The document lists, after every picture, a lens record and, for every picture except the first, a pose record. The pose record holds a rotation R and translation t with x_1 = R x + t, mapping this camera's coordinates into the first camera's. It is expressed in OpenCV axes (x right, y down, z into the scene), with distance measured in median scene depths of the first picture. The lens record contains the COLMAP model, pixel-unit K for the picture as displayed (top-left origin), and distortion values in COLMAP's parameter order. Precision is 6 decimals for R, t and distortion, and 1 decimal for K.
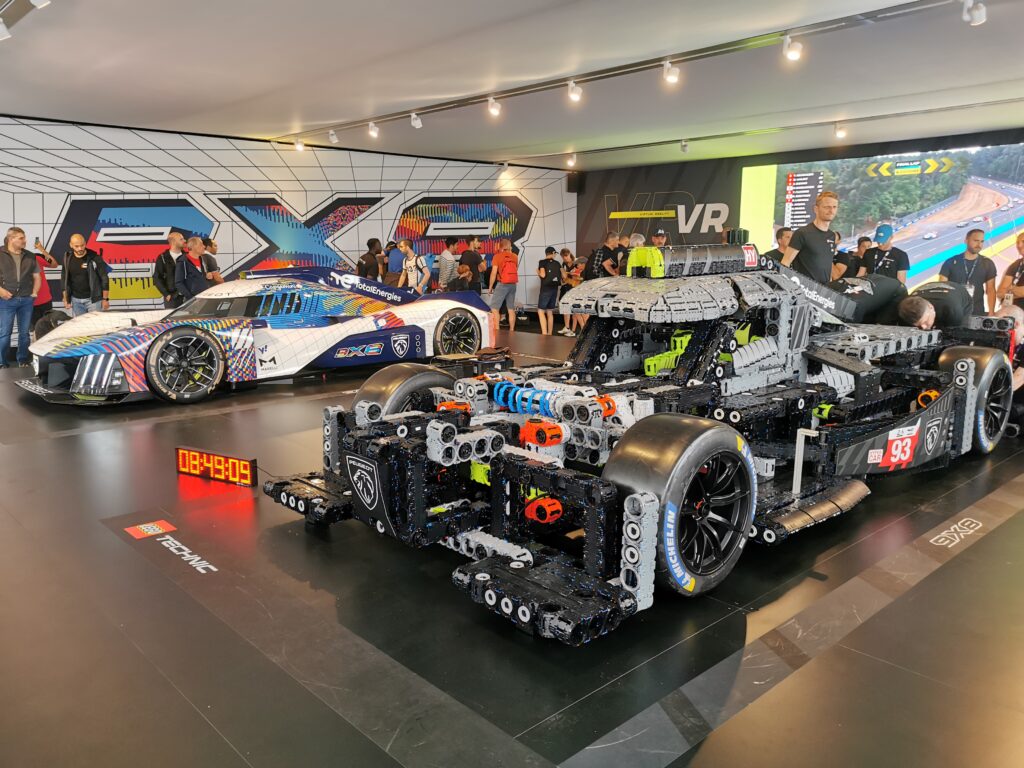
lens RADIAL K [[791.1, 0, 512.0], [0, 791.1, 384.0], [0, 0, 1]] dist [0.068399, -0.060547]
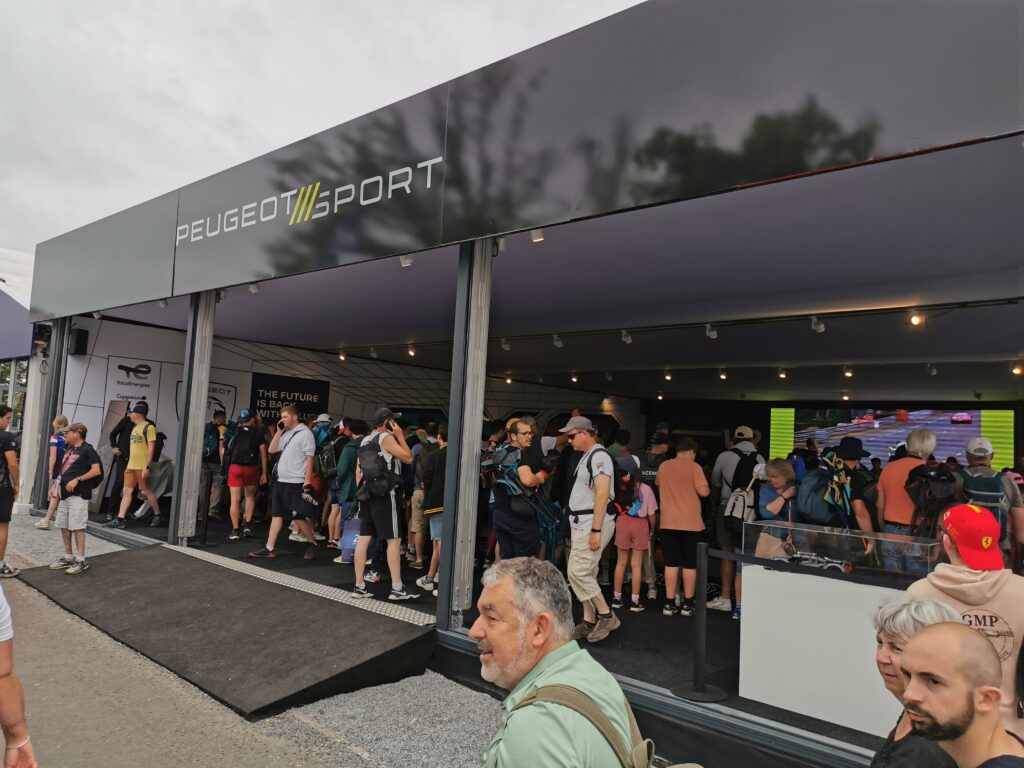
lens RADIAL K [[778.1, 0, 512.0], [0, 778.1, 384.0], [0, 0, 1]] dist [0.041328, -0.033002]
pose [[0.994297, 0.065188, 0.084401, -0.360986], [-0.042531, 0.968154, -0.246718, 0.082442], [-0.097796, 0.241721, 0.965405, -0.449208]]
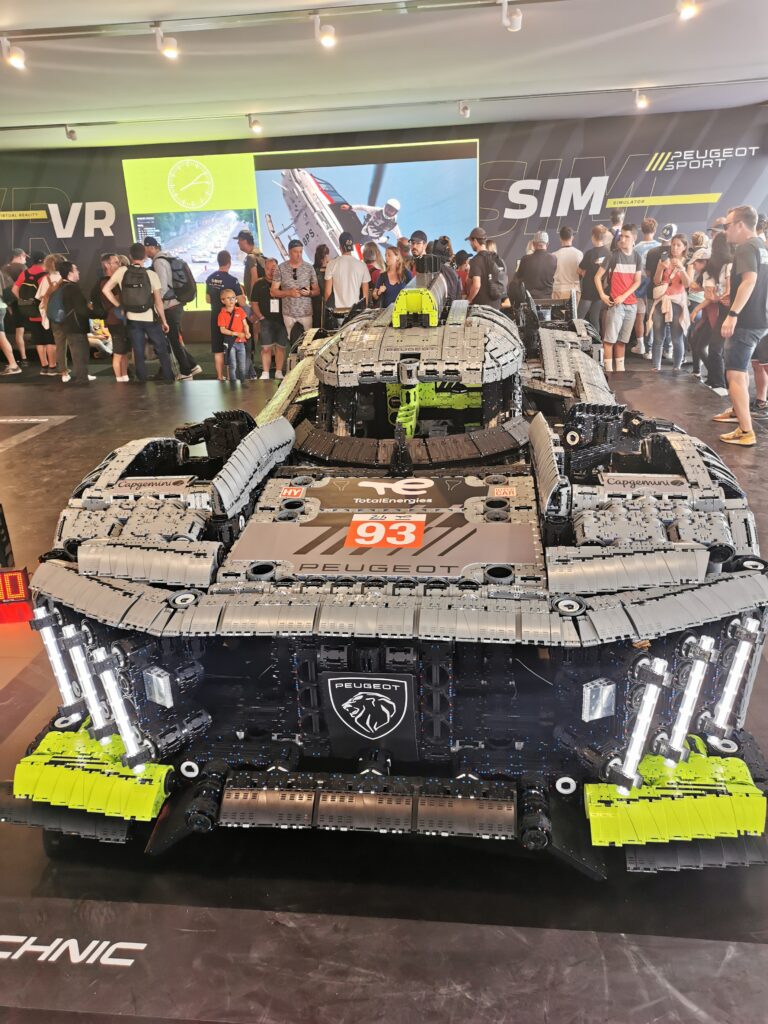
lens RADIAL K [[778.1, 0, 384.0], [0, 778.1, 512.0], [0, 0, 1]] dist [0.041328, -0.033002]
pose [[0.754741, -0.257513, 0.603369, -0.126836], [0.154188, 0.963604, 0.218388, -0.041463], [-0.637646, -0.071794, 0.766976, 0.121884]]
